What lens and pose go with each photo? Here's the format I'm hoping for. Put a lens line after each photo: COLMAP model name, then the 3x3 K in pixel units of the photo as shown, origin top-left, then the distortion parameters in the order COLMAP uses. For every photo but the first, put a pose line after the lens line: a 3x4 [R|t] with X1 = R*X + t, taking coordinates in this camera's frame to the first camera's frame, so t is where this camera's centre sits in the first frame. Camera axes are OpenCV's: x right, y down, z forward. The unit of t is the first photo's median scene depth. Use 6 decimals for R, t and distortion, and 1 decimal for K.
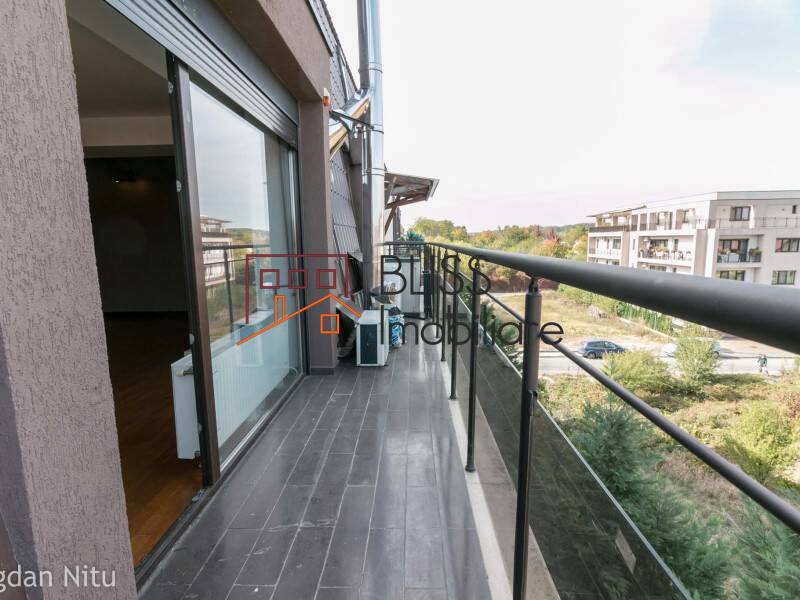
lens RADIAL K [[411.6, 0, 398.4], [0, 411.6, 296.3], [0, 0, 1]] dist [-0.000129, 0.001148]
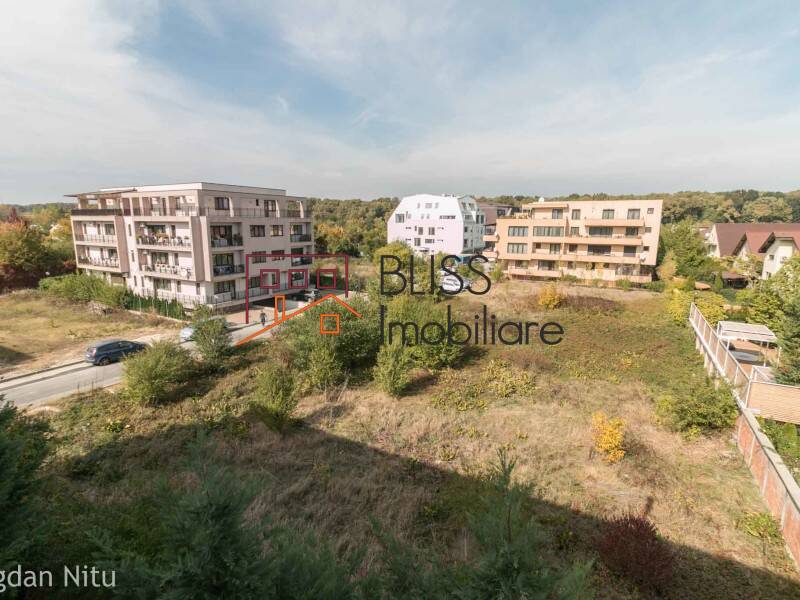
lens RADIAL K [[411.6, 0, 398.4], [0, 411.6, 296.3], [0, 0, 1]] dist [-0.000129, 0.001148]
pose [[0.456624, -0.141259, 0.878374, 0.012121], [0.107820, 0.988823, 0.102971, -0.010773], [-0.883102, 0.047688, 0.466751, 0.045336]]
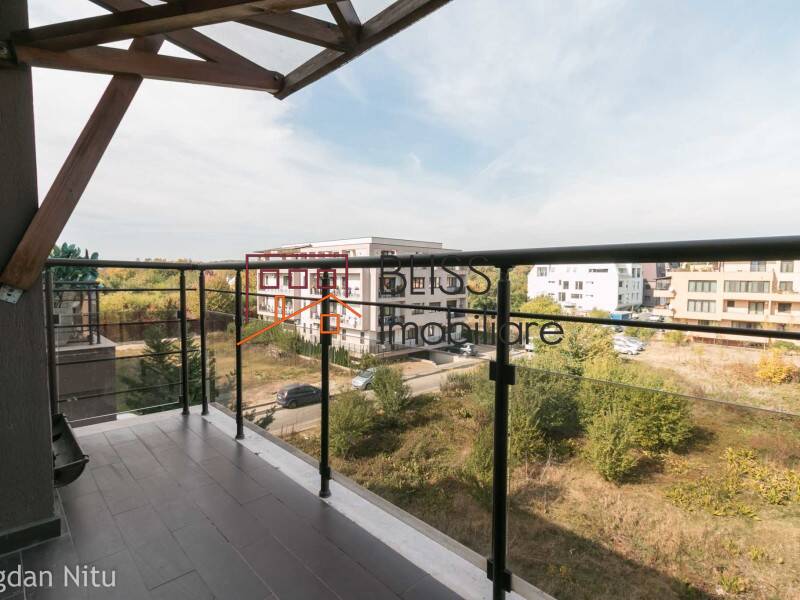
lens RADIAL K [[411.6, 0, 398.4], [0, 411.6, 296.3], [0, 0, 1]] dist [-0.000129, 0.001148]
pose [[0.688900, -0.016398, 0.724671, -0.013740], [0.079667, 0.995400, -0.053210, -0.020541], [-0.720465, 0.094388, 0.687038, 0.169767]]
